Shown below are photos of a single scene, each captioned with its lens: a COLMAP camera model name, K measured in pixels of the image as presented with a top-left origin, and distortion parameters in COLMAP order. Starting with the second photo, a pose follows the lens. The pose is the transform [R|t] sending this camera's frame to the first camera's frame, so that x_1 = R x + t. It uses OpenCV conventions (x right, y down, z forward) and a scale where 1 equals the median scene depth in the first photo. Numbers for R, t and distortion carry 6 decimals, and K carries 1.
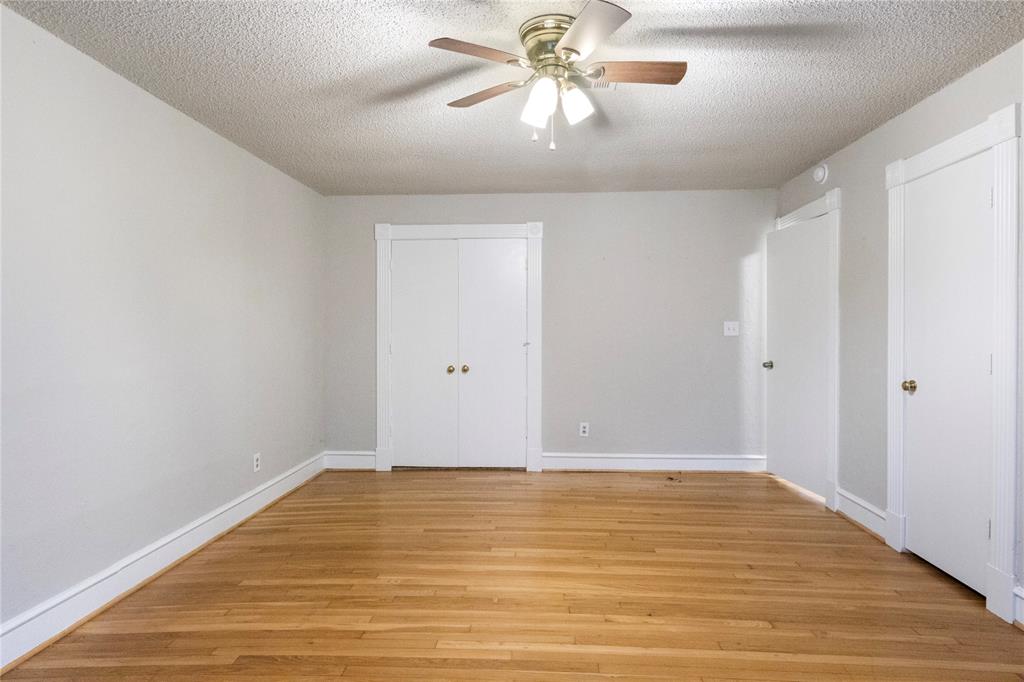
lens RADIAL K [[553.0, 0, 513.1], [0, 553.0, 337.5], [0, 0, 1]] dist [-0.005402, 0.000237]
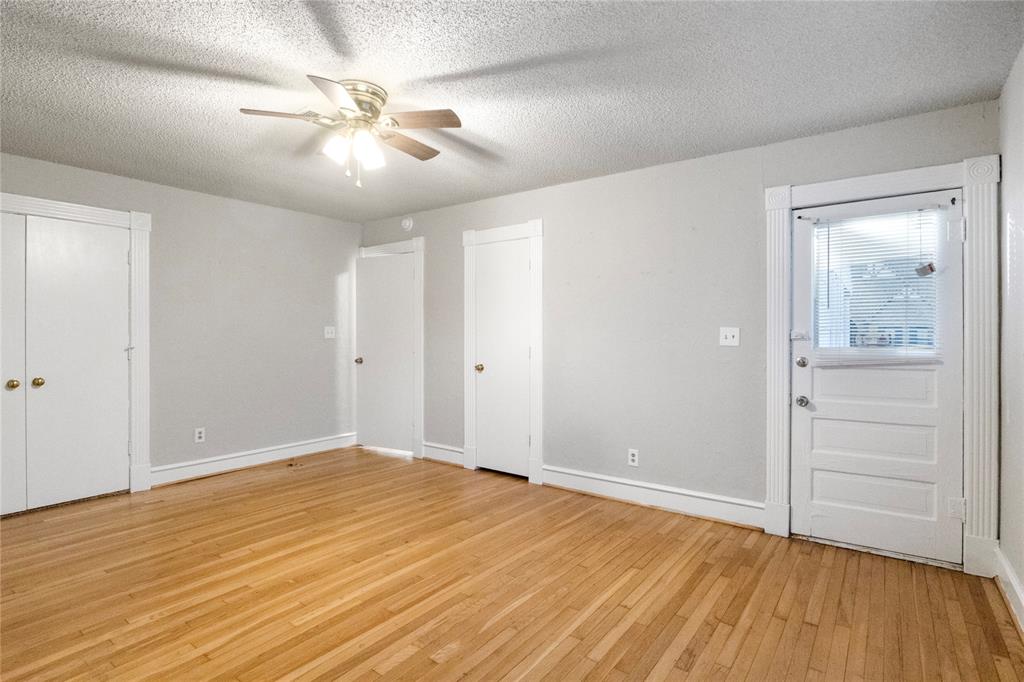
lens RADIAL K [[514.9, 0, 516.6], [0, 514.9, 339.5], [0, 0, 1]] dist [-0.006797, -0.002524]
pose [[0.545925, -0.006675, 0.837808, -0.514592], [0.008204, 0.999963, 0.002622, 0.000176], [-0.837794, 0.005442, 0.545959, 0.058438]]
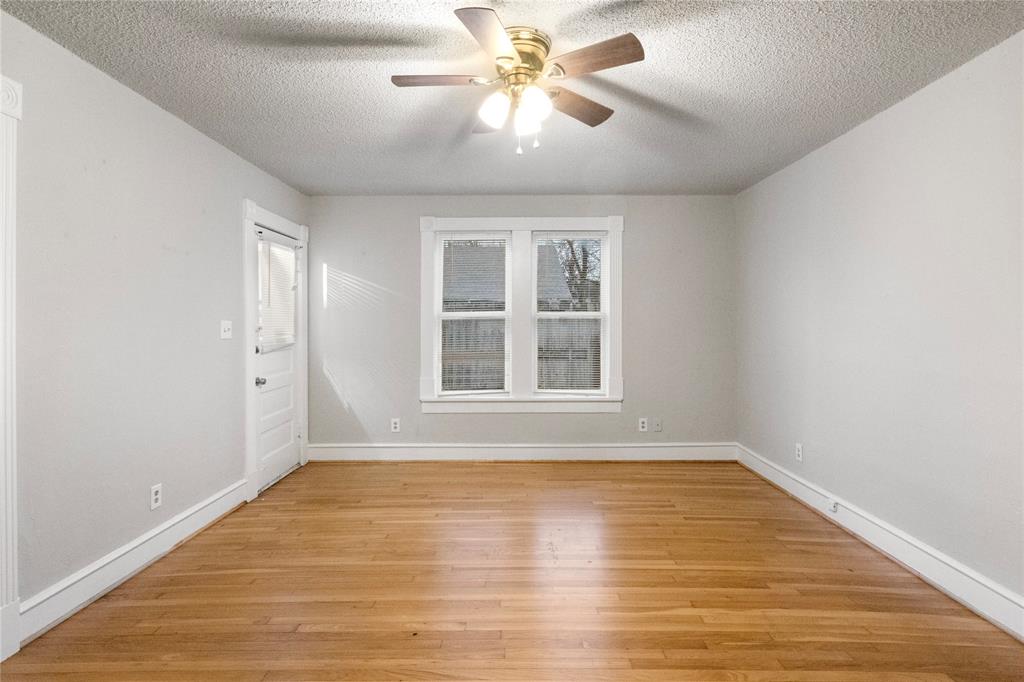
lens RADIAL K [[514.9, 0, 511.8], [0, 514.9, 334.1], [0, 0, 1]] dist [-0.006797, -0.002524]
pose [[-0.998851, 0.001300, -0.047905, 0.097406], [0.000116, 0.999695, 0.024711, -0.018304], [0.047923, 0.024677, -0.998546, 1.440842]]
